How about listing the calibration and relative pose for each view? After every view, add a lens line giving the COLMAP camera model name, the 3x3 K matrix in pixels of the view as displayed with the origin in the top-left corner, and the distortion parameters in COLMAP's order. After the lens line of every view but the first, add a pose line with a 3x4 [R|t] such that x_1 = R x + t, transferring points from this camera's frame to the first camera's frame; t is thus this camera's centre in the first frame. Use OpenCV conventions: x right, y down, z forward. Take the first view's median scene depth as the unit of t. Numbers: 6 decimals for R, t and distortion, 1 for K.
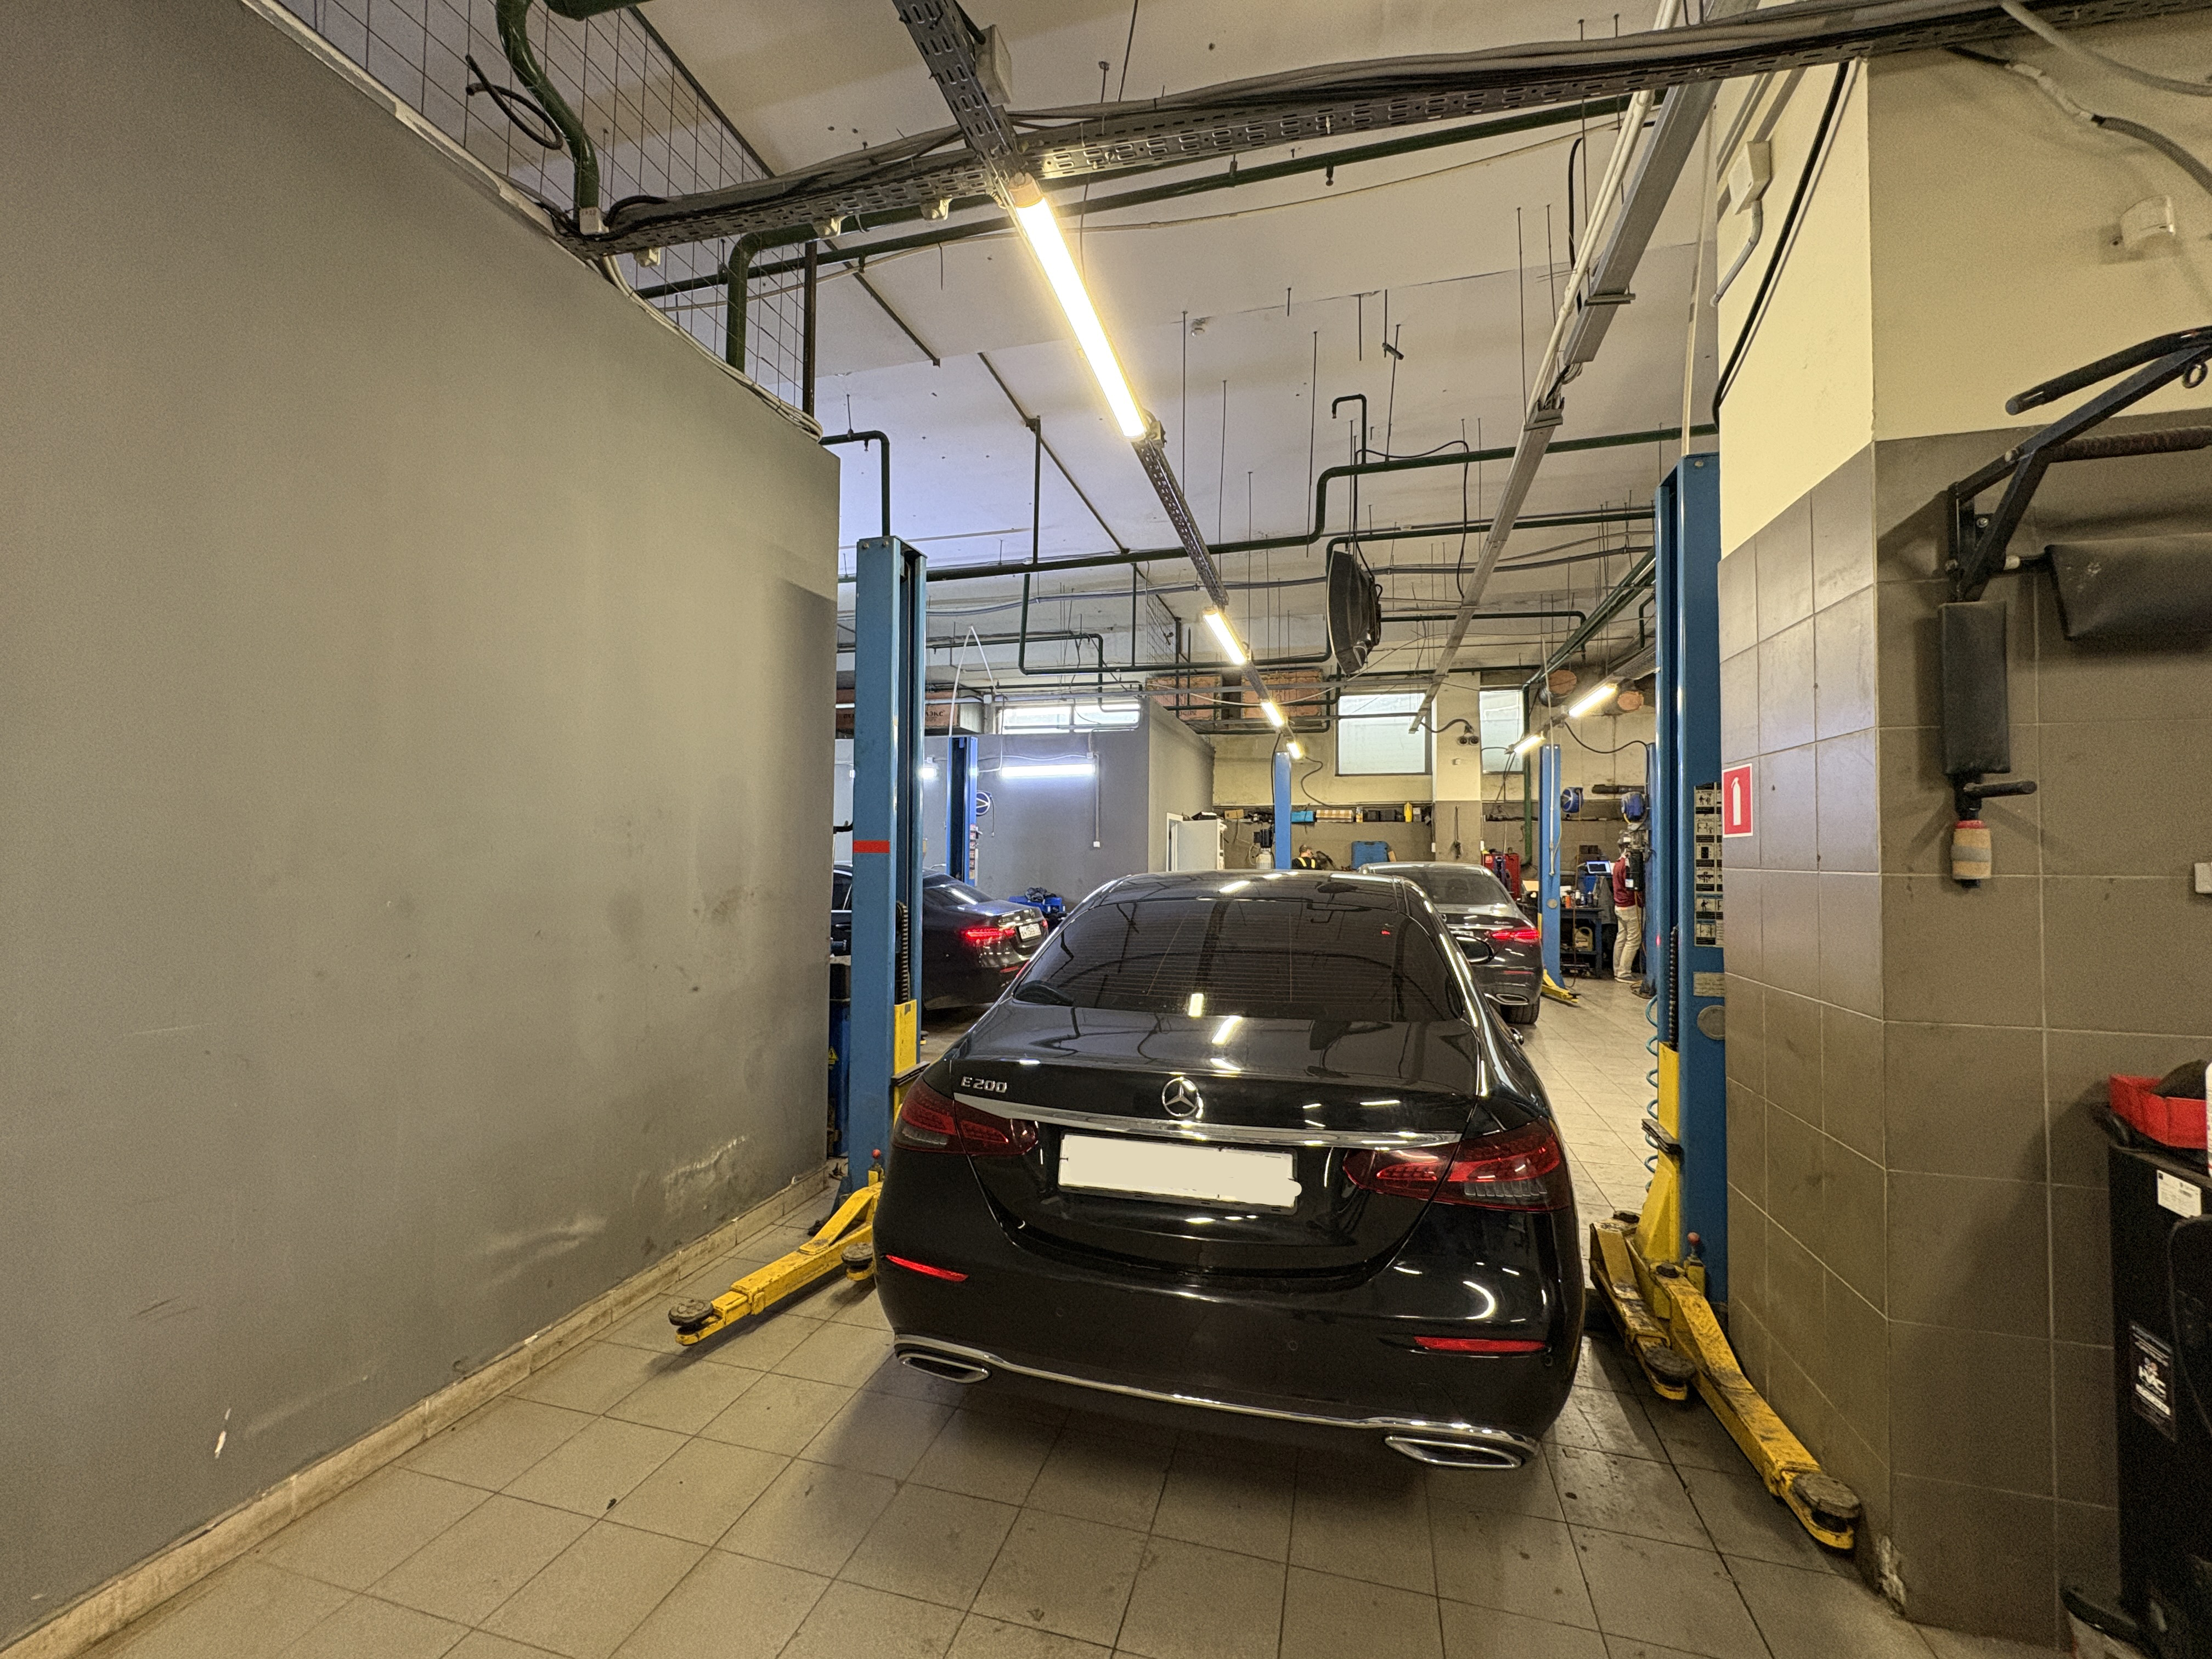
lens RADIAL K [[900.5, 0, 1106.0], [0, 900.5, 829.5], [0, 0, 1]] dist [0.000419, 0.000025]
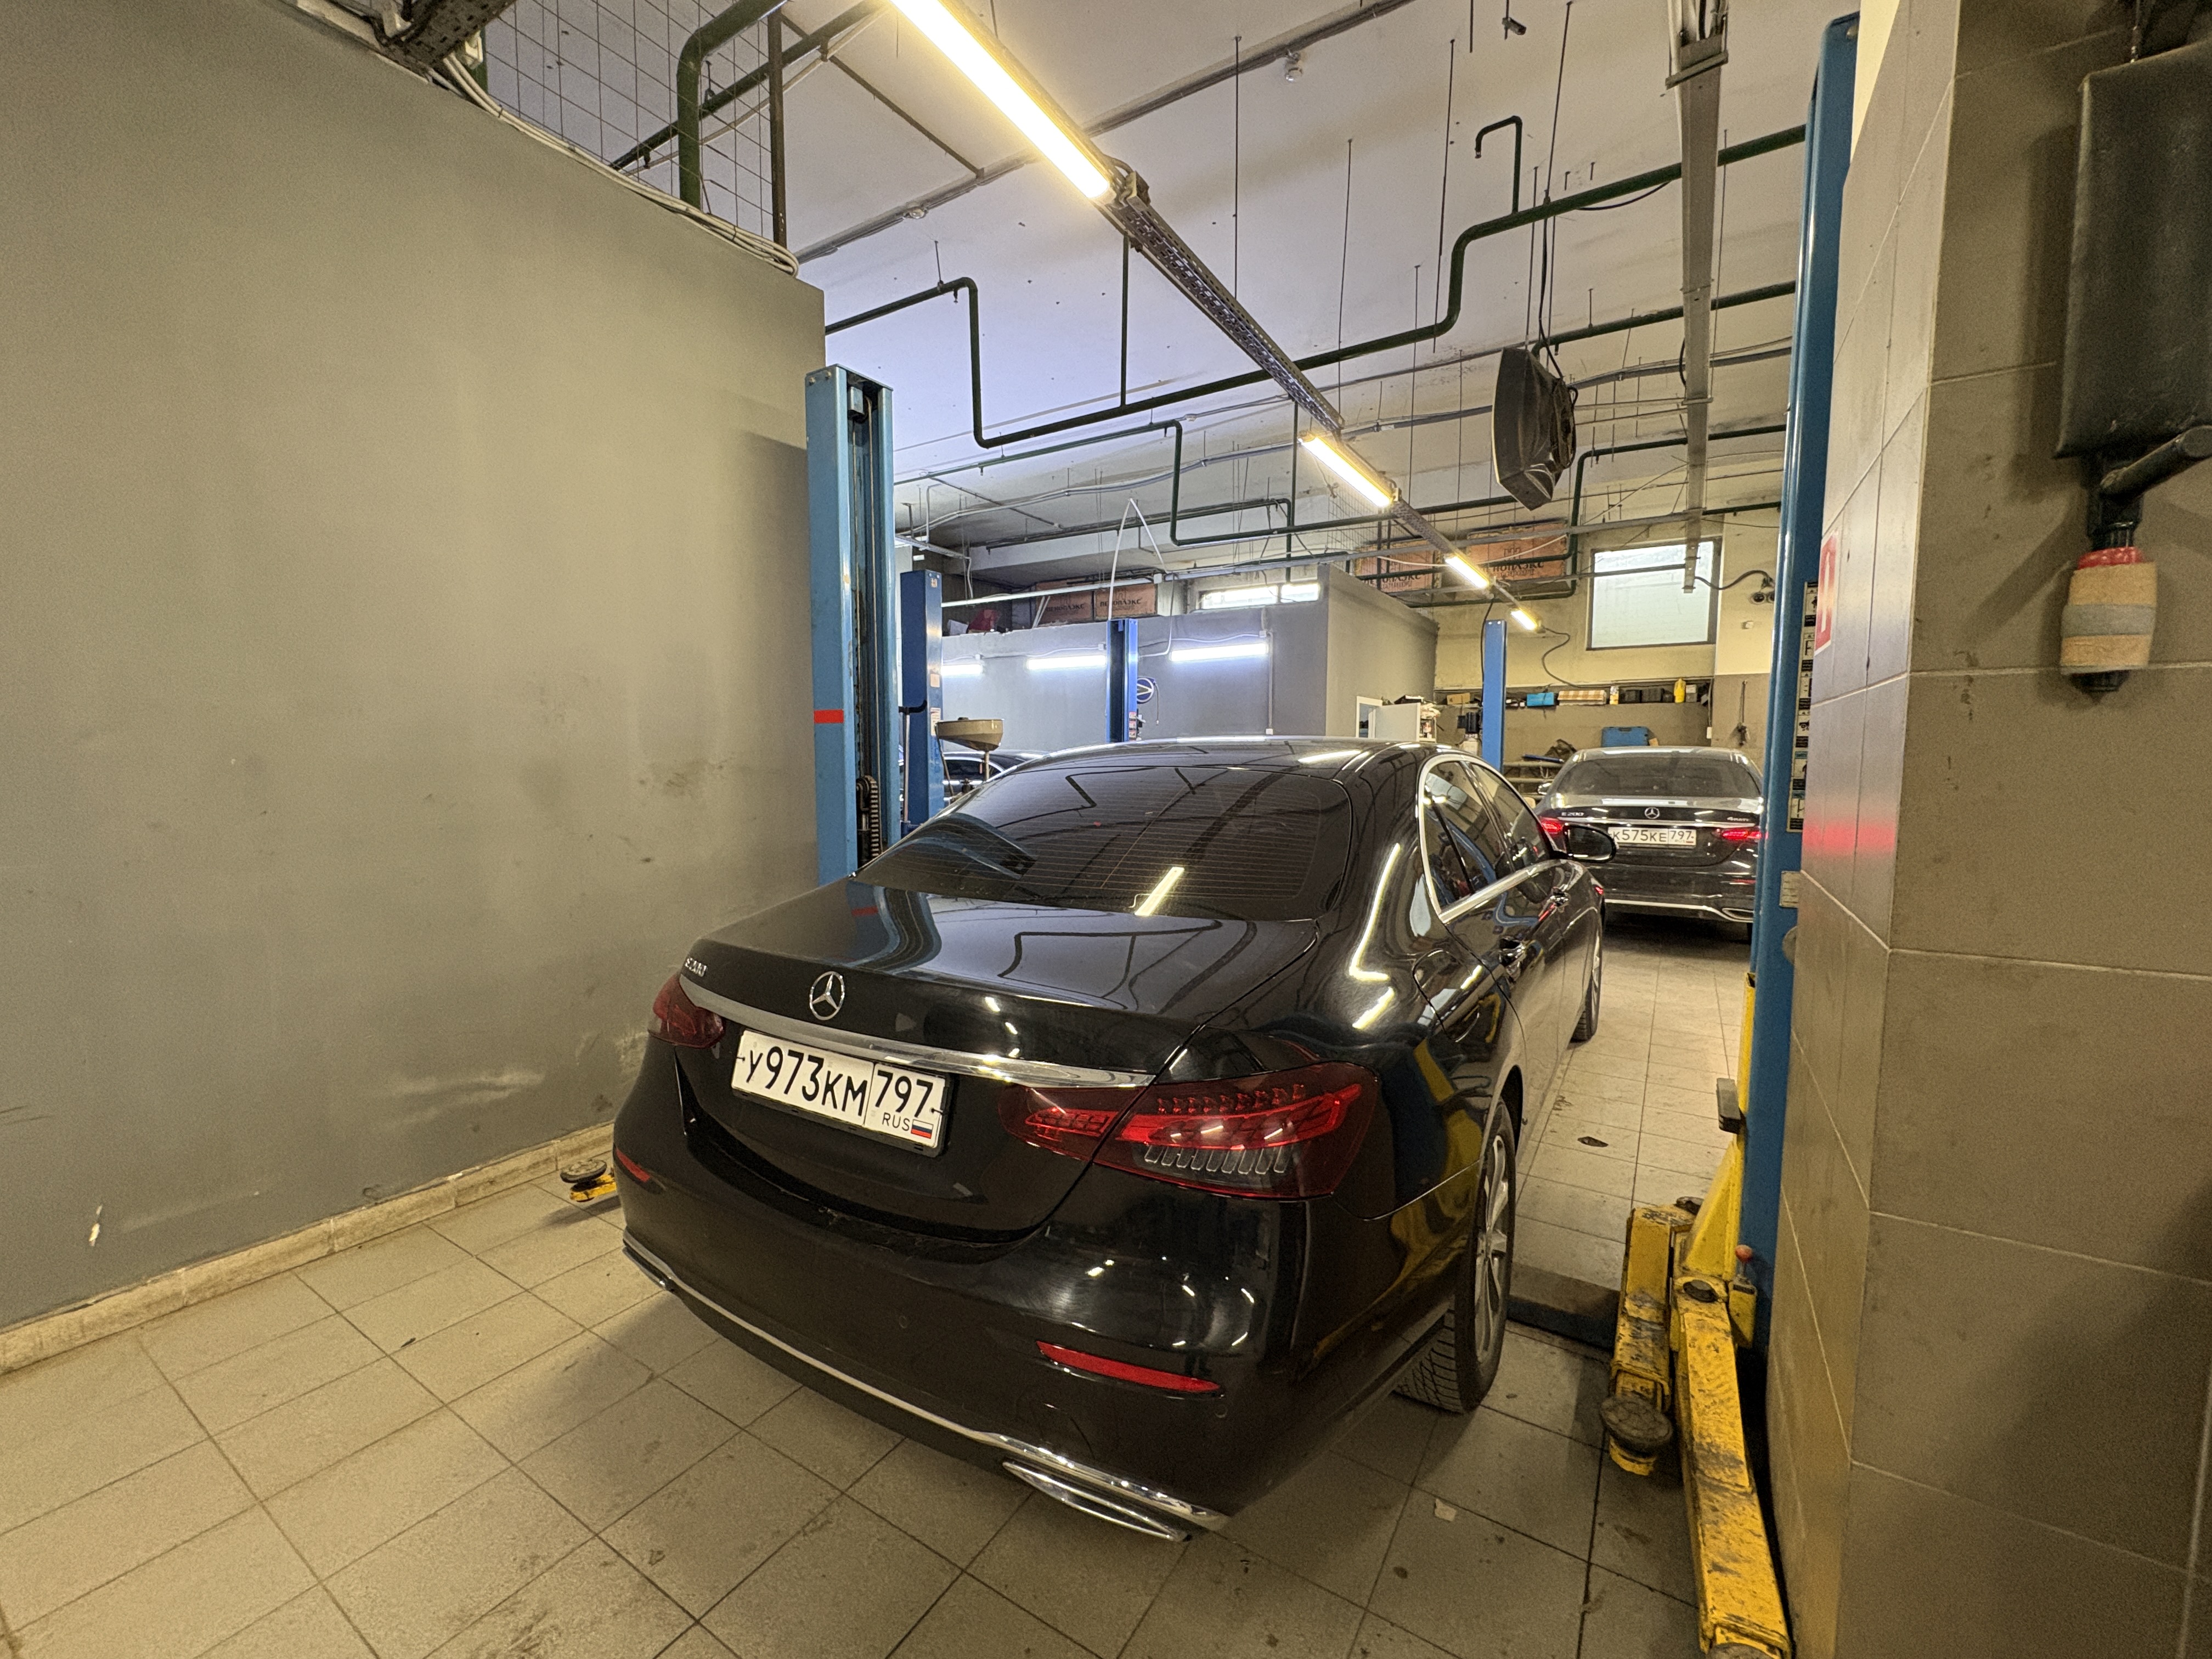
lens RADIAL K [[900.5, 0, 1106.0], [0, 900.5, 829.5], [0, 0, 1]] dist [0.000419, 0.000025]
pose [[0.956907, 0.017339, -0.289877, 0.380768], [0.014945, 0.993952, 0.108789, 0.050477], [0.290010, -0.108434, 0.950861, 0.240423]]
